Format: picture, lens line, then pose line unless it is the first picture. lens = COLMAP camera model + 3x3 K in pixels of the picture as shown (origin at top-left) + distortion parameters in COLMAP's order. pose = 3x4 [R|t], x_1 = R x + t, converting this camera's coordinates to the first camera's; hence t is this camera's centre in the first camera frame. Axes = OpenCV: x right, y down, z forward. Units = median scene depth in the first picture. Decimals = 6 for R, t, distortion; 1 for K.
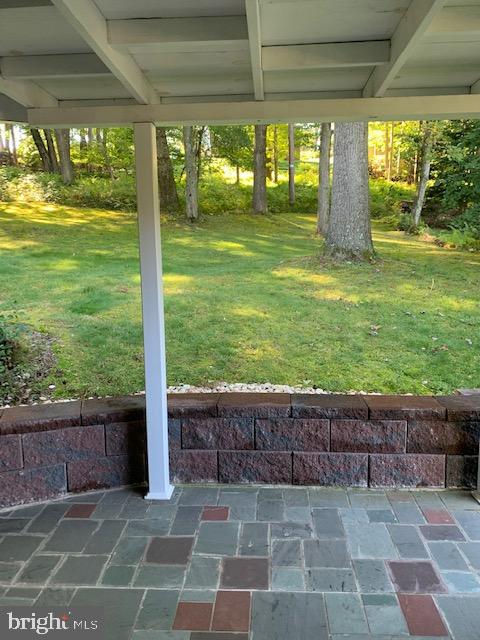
lens RADIAL K [[488.5, 0, 240.0], [0, 488.5, 320.0], [0, 0, 1]] dist [0.061190, -0.066122]
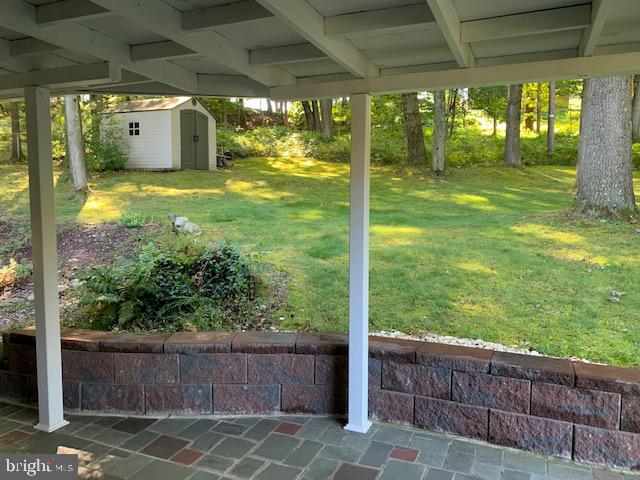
lens RADIAL K [[488.5, 0, 318.4], [0, 488.5, 241.8], [0, 0, 1]] dist [0.061190, -0.066122]
pose [[0.939219, 0.051142, -0.339487, 0.082660], [-0.071430, 0.996313, -0.047527, 0.004245], [0.335805, 0.068888, 0.939409, -0.059003]]
